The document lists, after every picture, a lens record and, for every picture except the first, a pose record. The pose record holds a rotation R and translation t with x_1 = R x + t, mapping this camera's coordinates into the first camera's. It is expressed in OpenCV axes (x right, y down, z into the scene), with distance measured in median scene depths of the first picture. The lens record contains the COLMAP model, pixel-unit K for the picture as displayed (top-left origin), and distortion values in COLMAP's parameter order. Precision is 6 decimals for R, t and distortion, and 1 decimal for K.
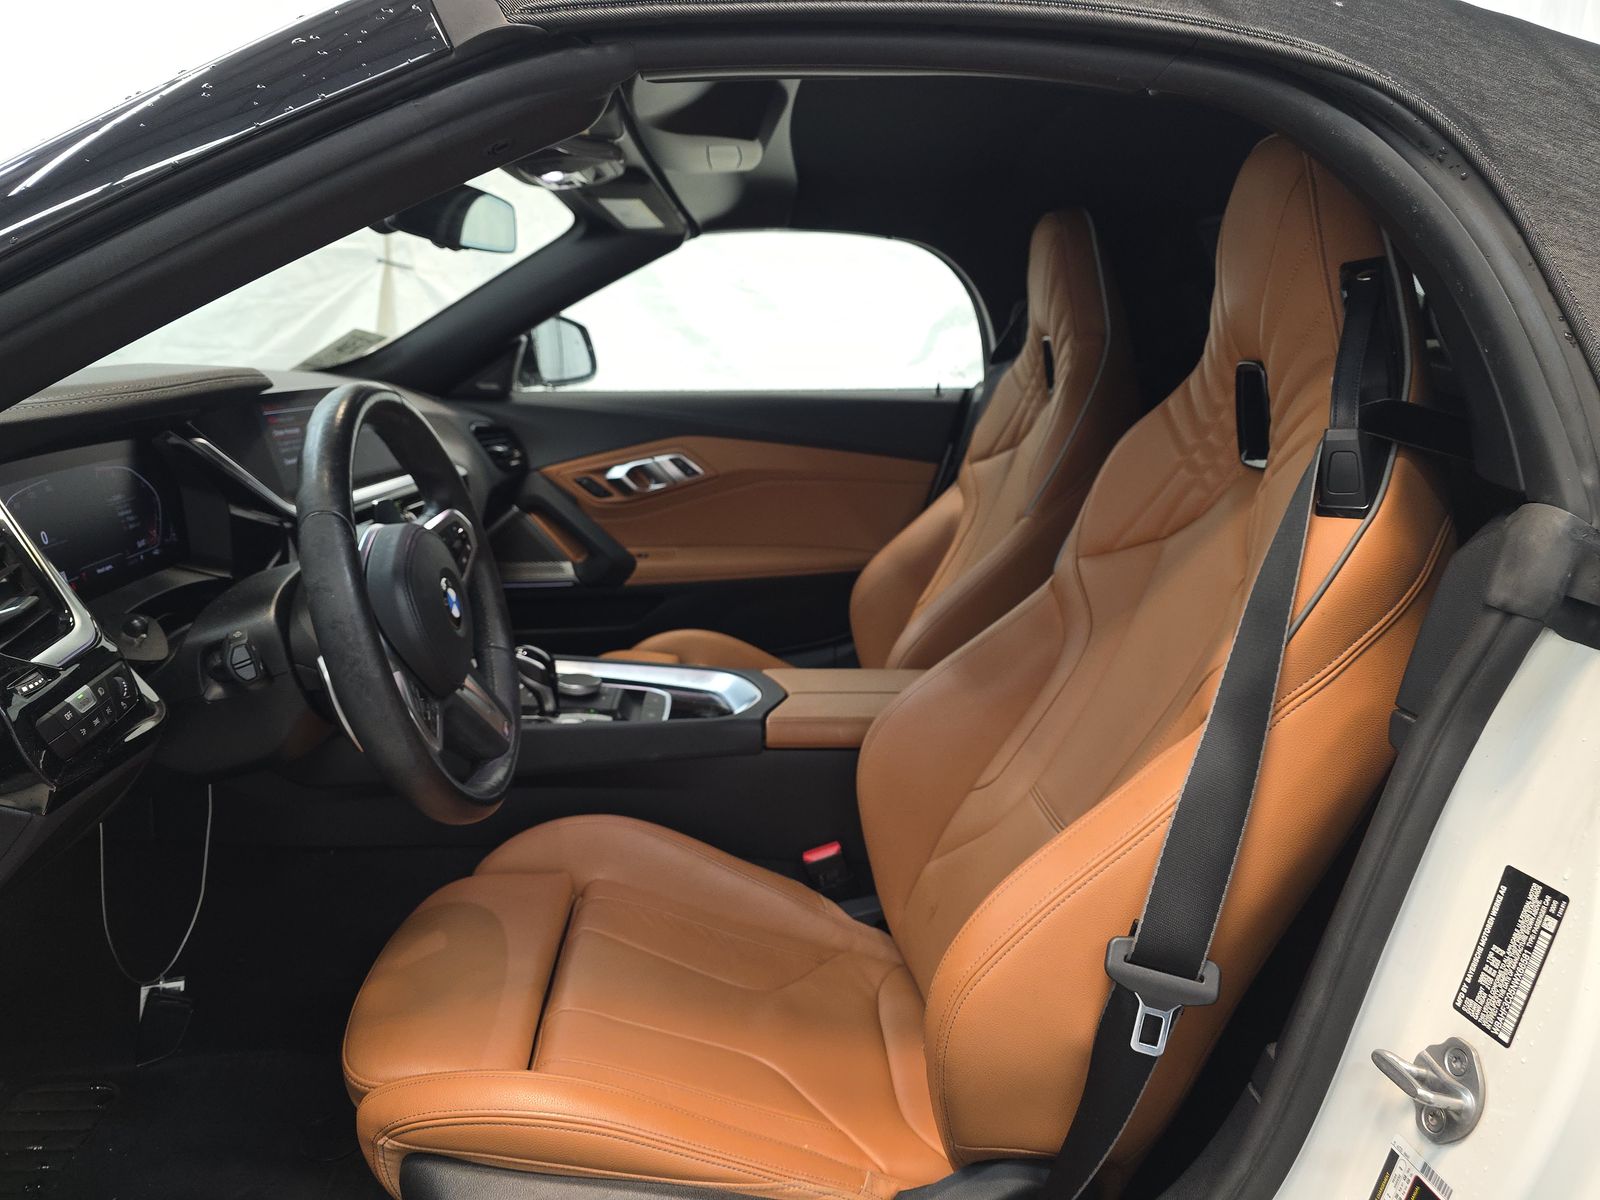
lens RADIAL K [[1048.1, 0, 793.5], [0, 1048.1, 597.2], [0, 0, 1]] dist [0.043651, -0.040385]
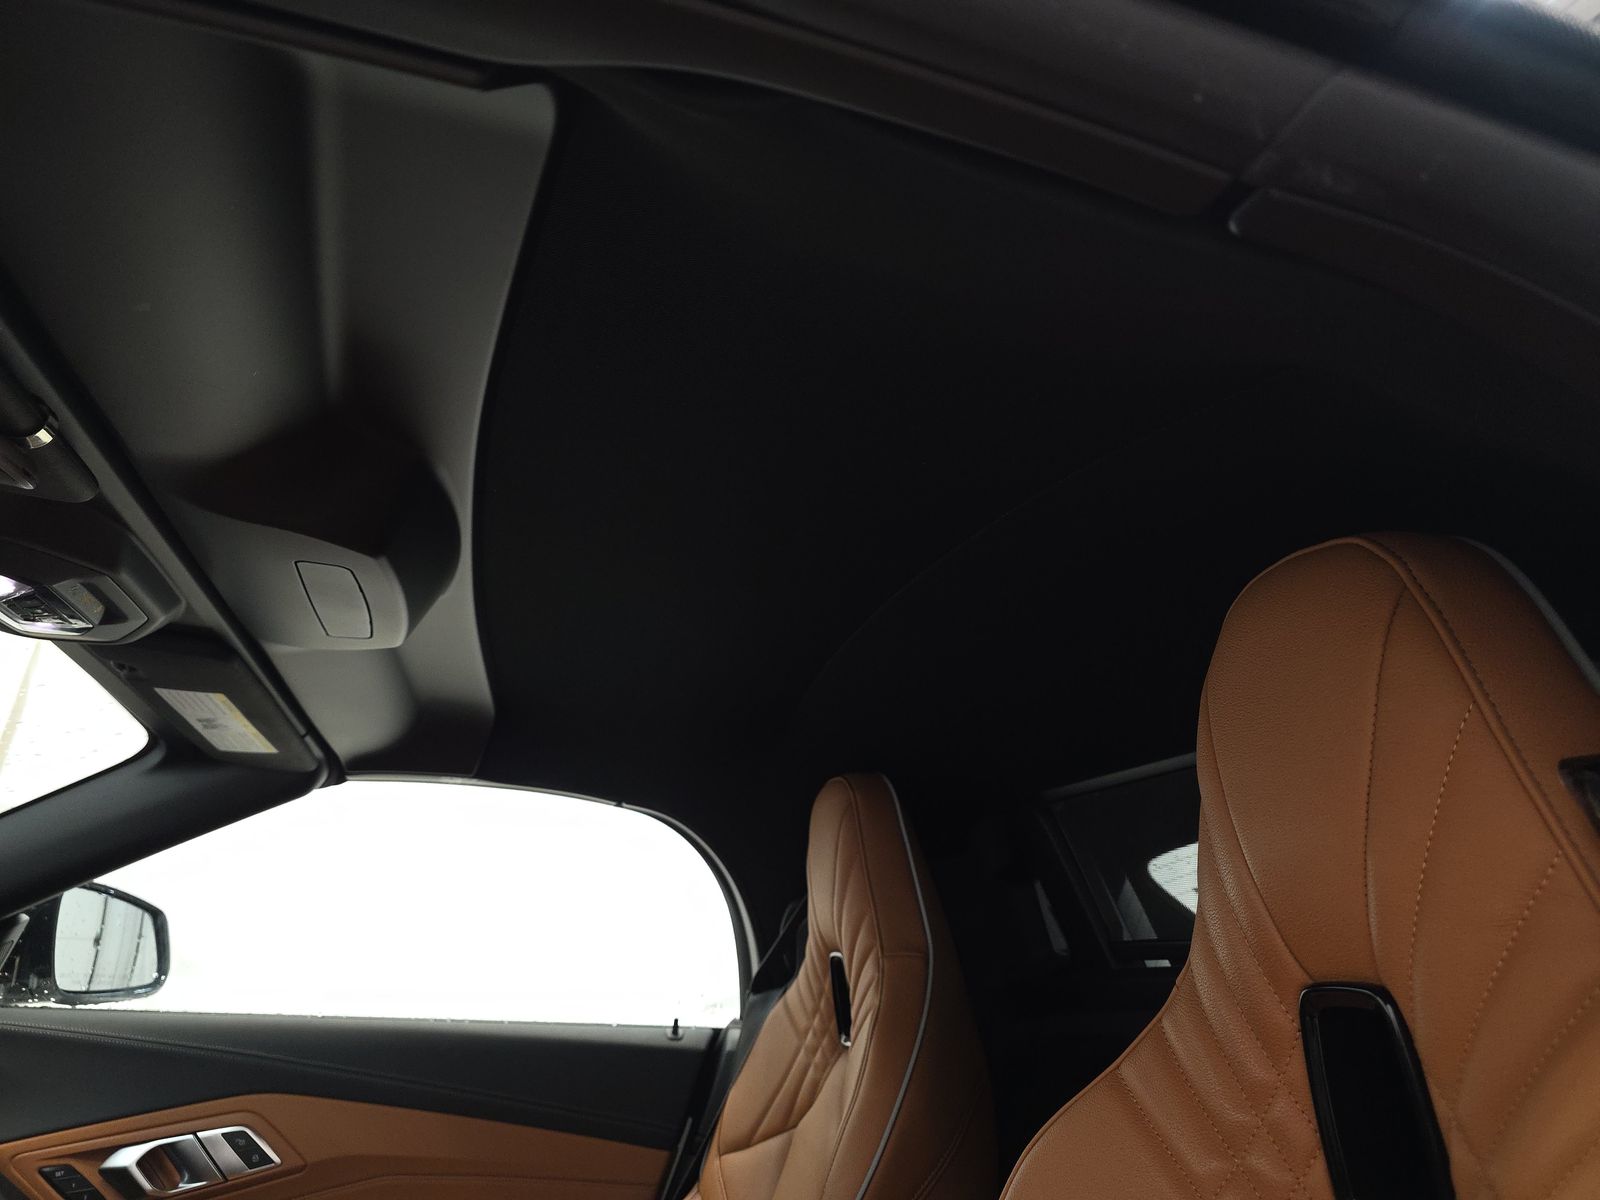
lens RADIAL K [[1048.1, 0, 793.5], [0, 1048.1, 597.2], [0, 0, 1]] dist [0.043651, -0.040385]
pose [[0.972845, 0.122629, 0.196301, 0.049684], [0.006518, 0.833262, -0.552840, -0.059864], [-0.231365, 0.539108, 0.809835, 0.318474]]
